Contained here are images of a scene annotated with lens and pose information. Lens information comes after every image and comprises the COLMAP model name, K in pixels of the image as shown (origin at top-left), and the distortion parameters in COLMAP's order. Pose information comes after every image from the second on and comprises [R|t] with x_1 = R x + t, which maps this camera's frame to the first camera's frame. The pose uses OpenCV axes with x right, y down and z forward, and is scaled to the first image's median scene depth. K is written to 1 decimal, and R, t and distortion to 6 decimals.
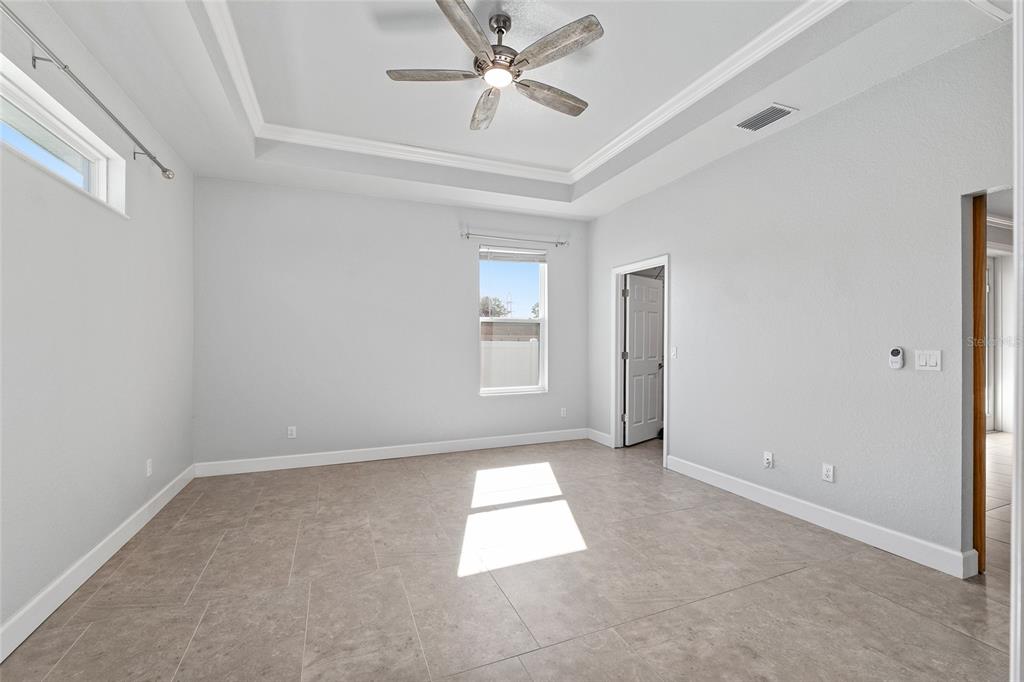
lens RADIAL K [[437.8, 0, 508.9], [0, 437.8, 339.5], [0, 0, 1]] dist [-0.008586, 0.001339]
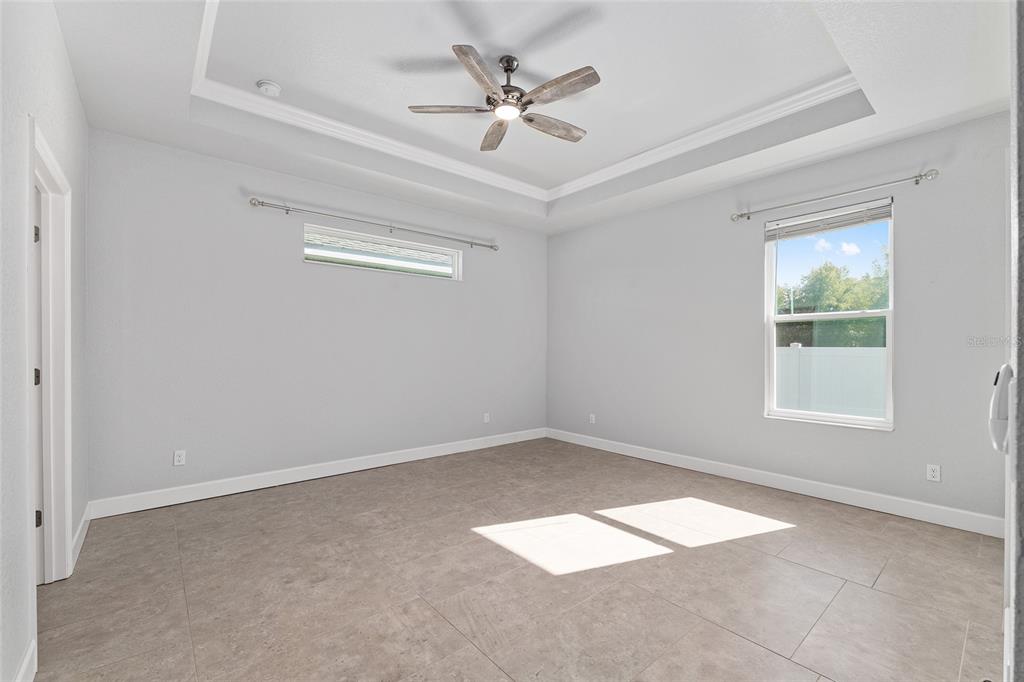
lens RADIAL K [[430.6, 0, 507.0], [0, 430.6, 346.0], [0, 0, 1]] dist [-0.007136, 0.000277]
pose [[0.302261, -0.001930, -0.953223, 0.817347], [0.001086, 0.999998, -0.001681, 0.005620], [0.953224, -0.000527, 0.302263, 0.523233]]
